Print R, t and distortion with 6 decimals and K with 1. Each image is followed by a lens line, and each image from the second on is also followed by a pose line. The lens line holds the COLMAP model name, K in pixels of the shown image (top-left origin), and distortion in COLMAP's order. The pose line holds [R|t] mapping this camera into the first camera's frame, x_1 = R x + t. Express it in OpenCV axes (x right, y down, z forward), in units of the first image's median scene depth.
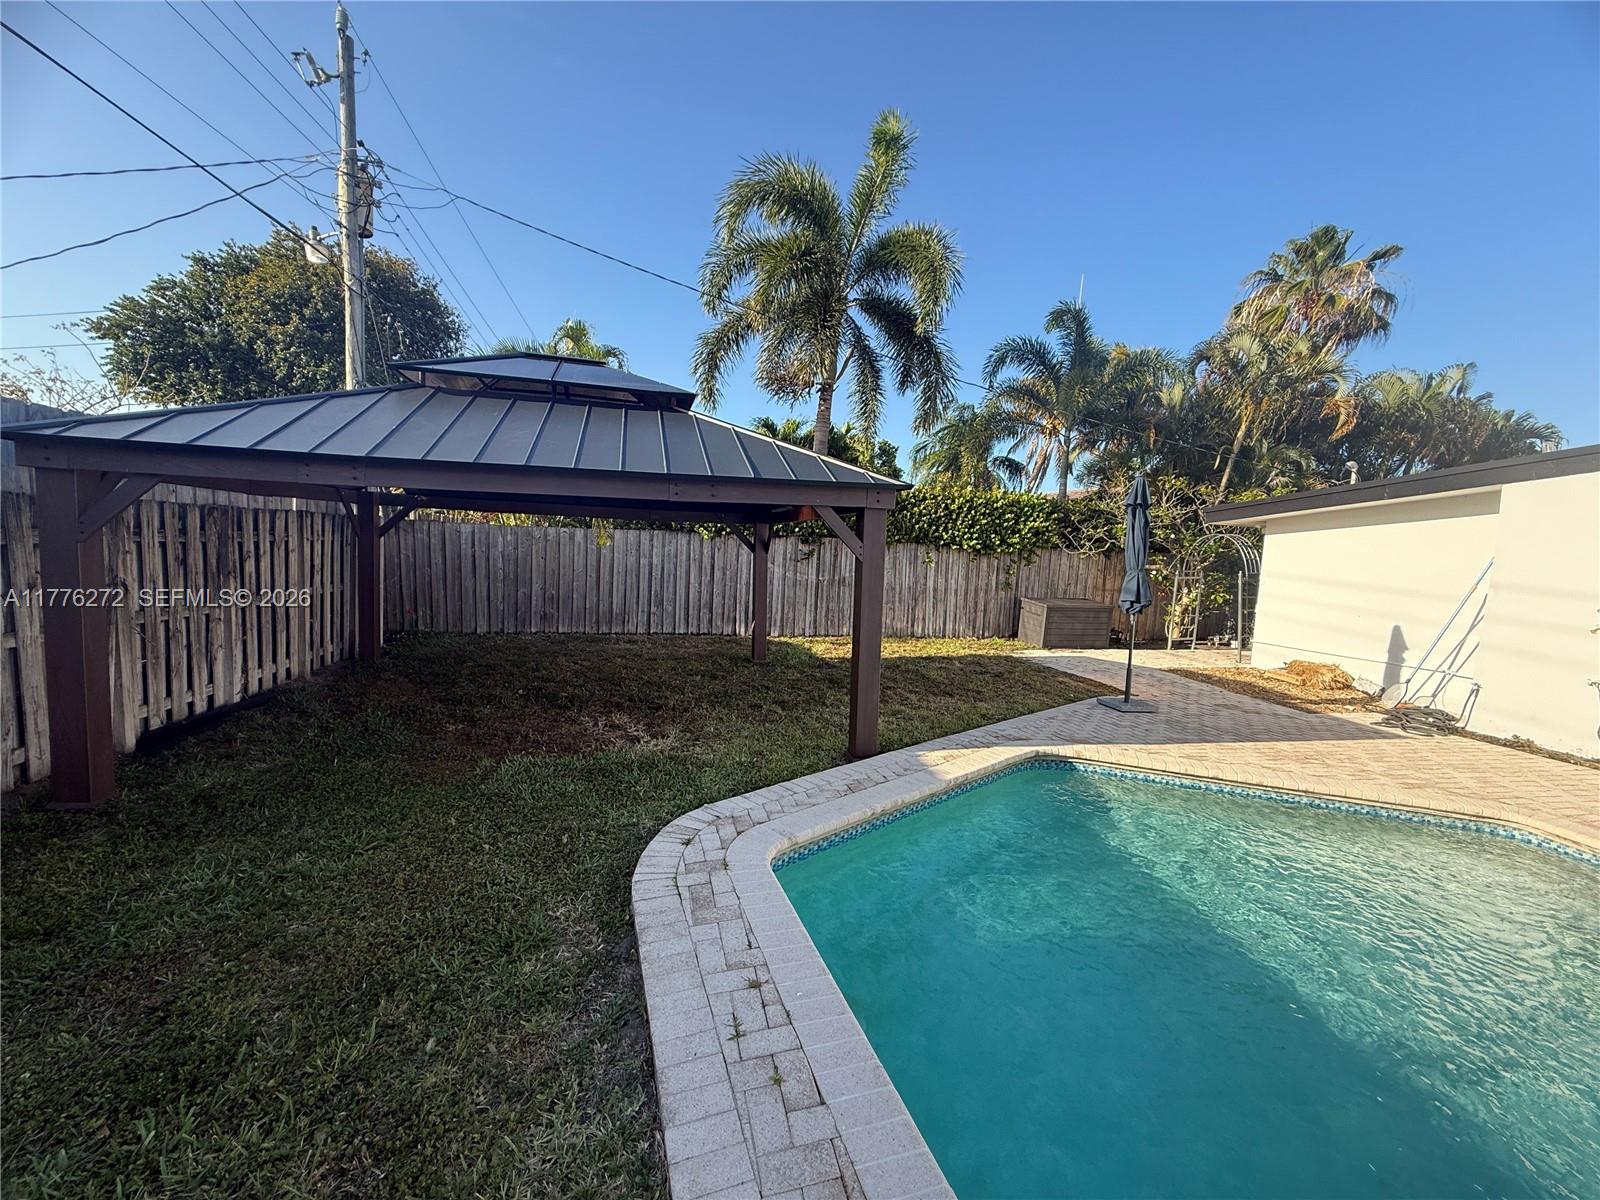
lens RADIAL K [[635.6, 0, 799.2], [0, 635.6, 602.6], [0, 0, 1]] dist [-0.000129, -0.000349]
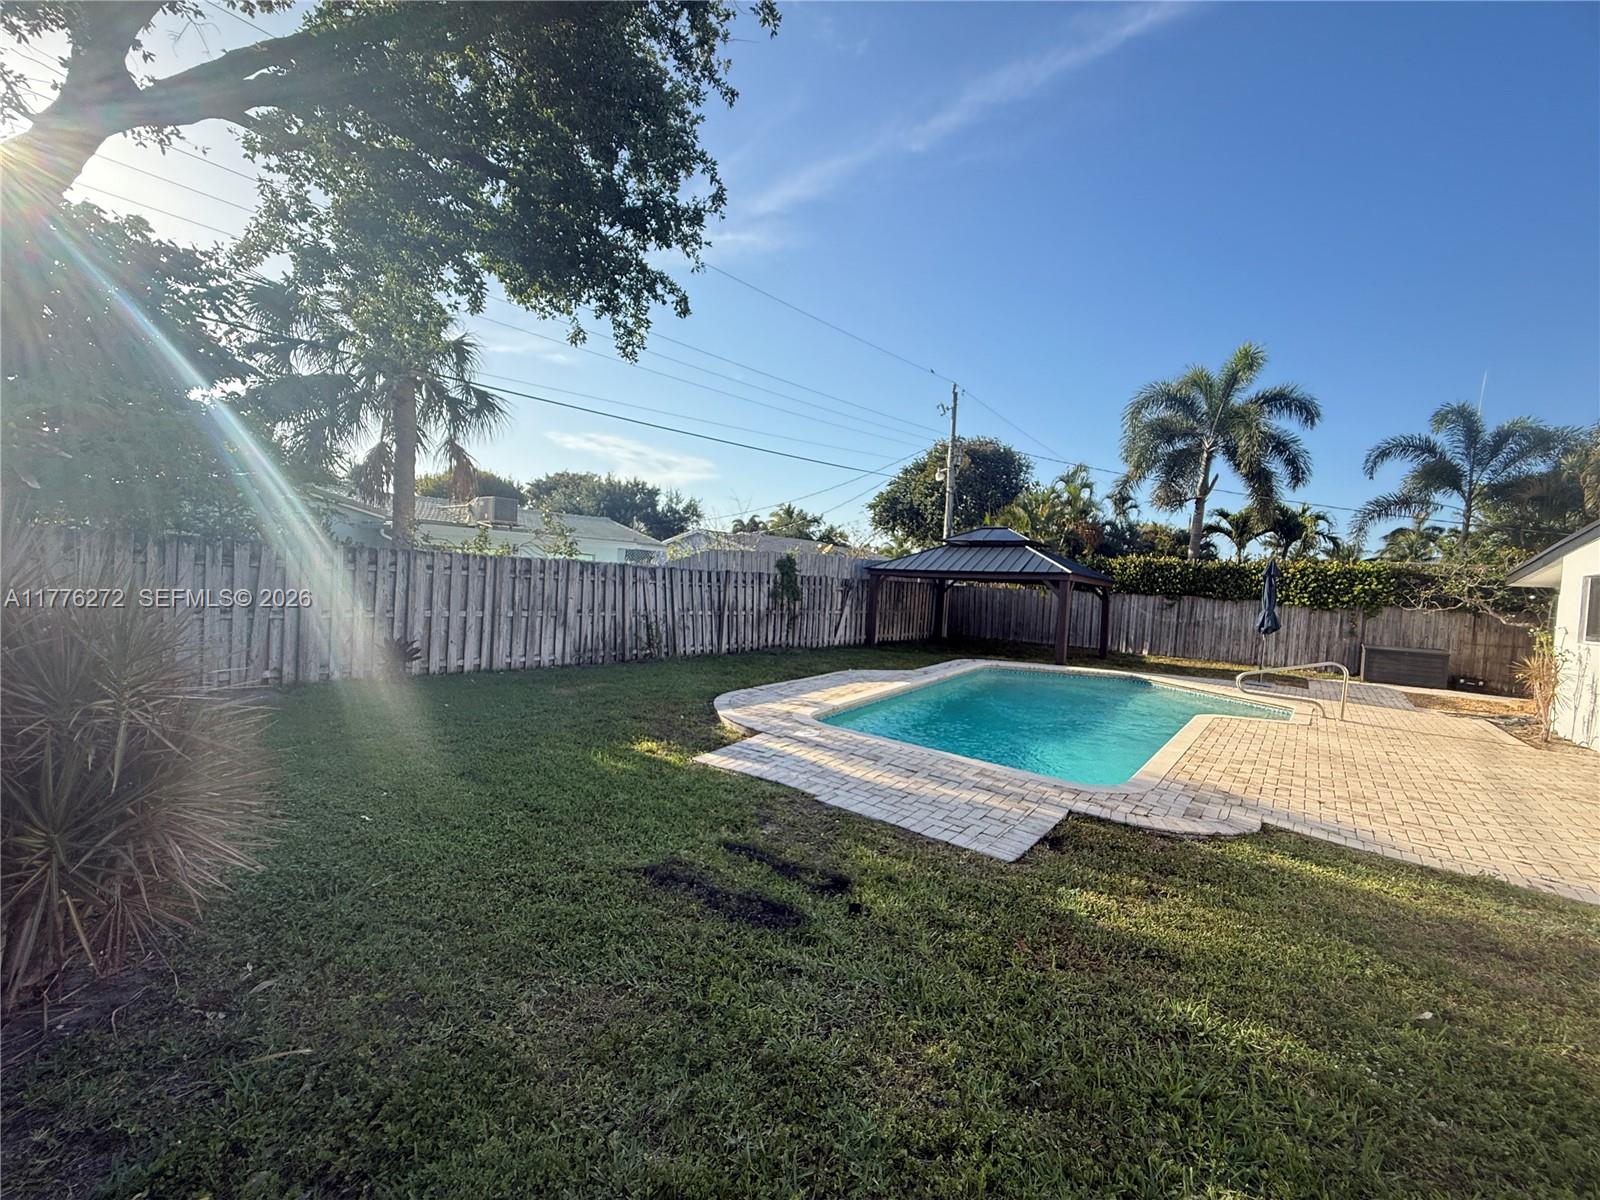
lens RADIAL K [[637.2, 0, 799.4], [0, 637.2, 602.2], [0, 0, 1]] dist [-0.000354, 0.000298]
pose [[0.620946, 0.015156, -0.783707, 0.683426], [-0.098174, 0.993444, -0.058573, 0.100419], [0.777681, 0.113311, 0.618363, -0.721081]]
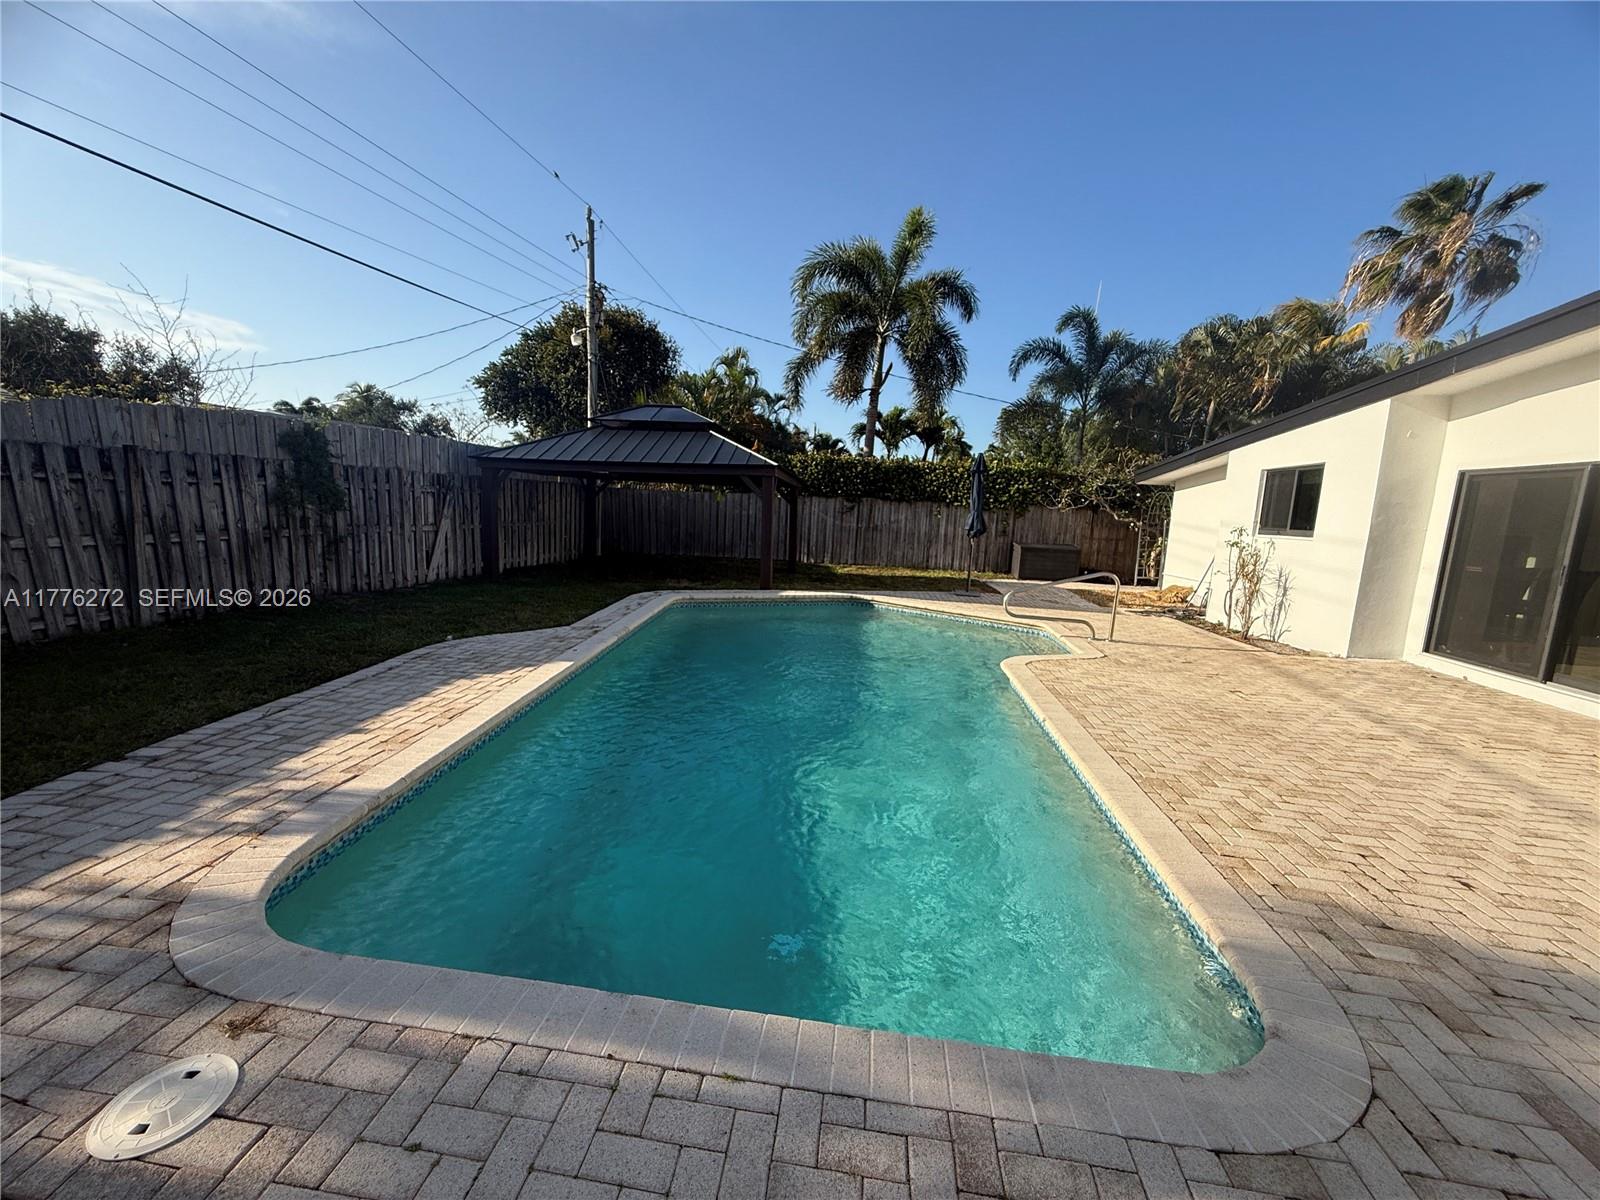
lens RADIAL K [[635.6, 0, 799.2], [0, 635.6, 602.6], [0, 0, 1]] dist [-0.000129, -0.000349]
pose [[0.940311, 0.048094, -0.336900, 0.401058], [-0.034133, 0.998300, 0.047245, 0.073982], [0.338599, -0.032925, 0.940354, -0.424760]]
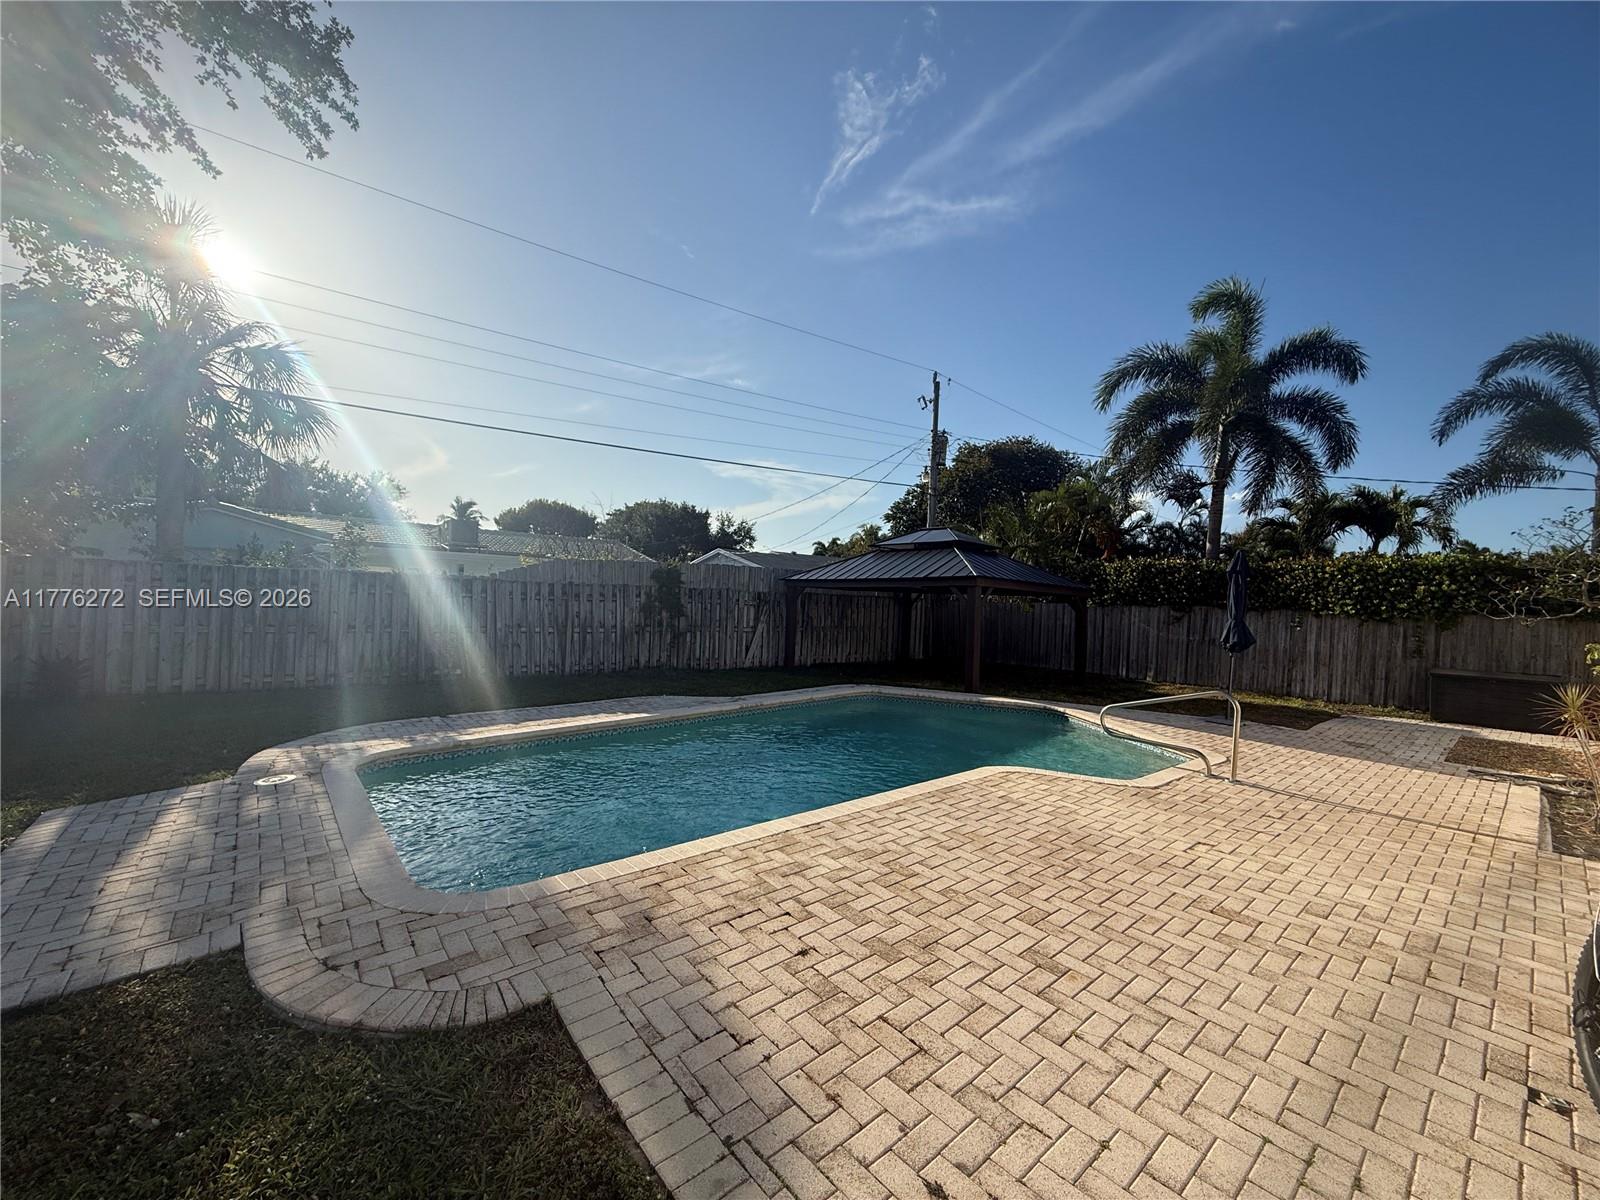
lens RADIAL K [[635.6, 0, 799.2], [0, 635.6, 602.6], [0, 0, 1]] dist [-0.000129, -0.000349]
pose [[0.463617, -0.023977, -0.885711, 0.778101], [-0.098769, 0.992005, -0.078555, 0.065639], [0.880513, 0.123900, 0.457543, -0.255376]]
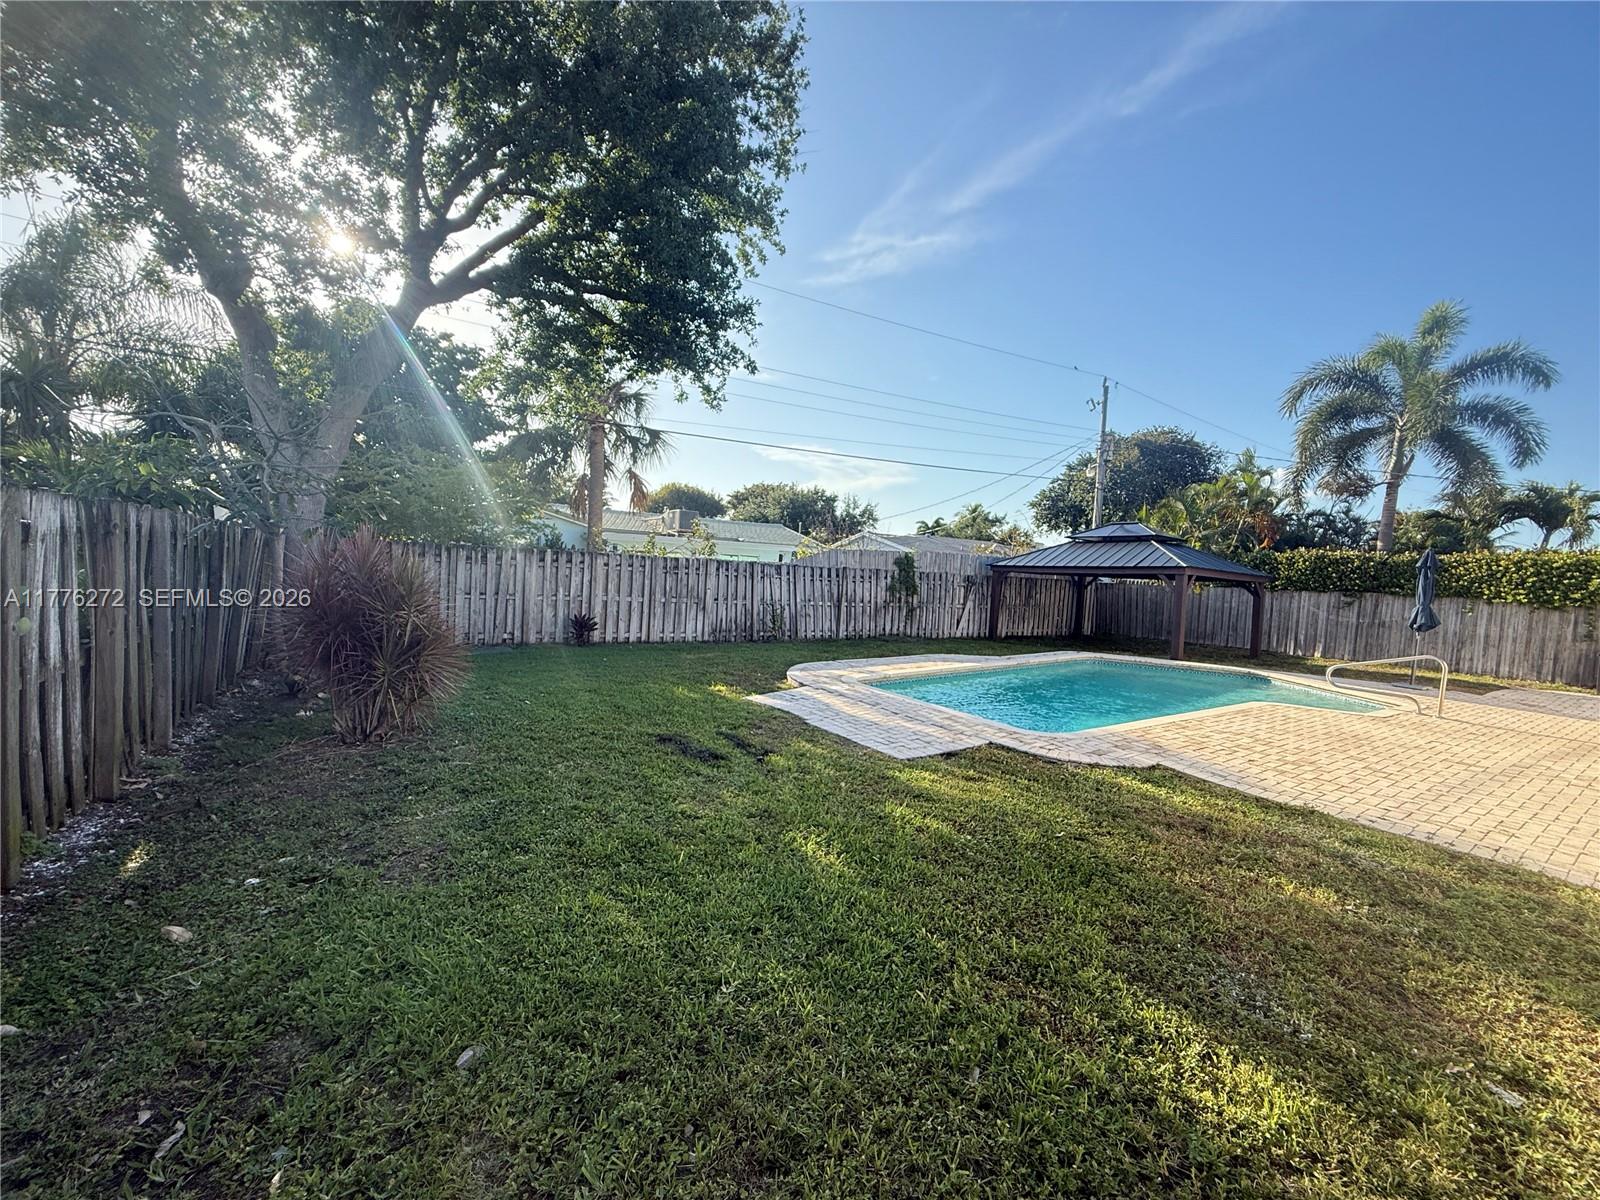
lens RADIAL K [[635.6, 0, 799.2], [0, 635.6, 602.6], [0, 0, 1]] dist [-0.000129, -0.000349]
pose [[0.354046, 0.015624, -0.935097, 0.909274], [-0.120436, 0.992297, -0.029020, 0.112288], [0.927441, 0.122894, 0.353201, -0.664483]]
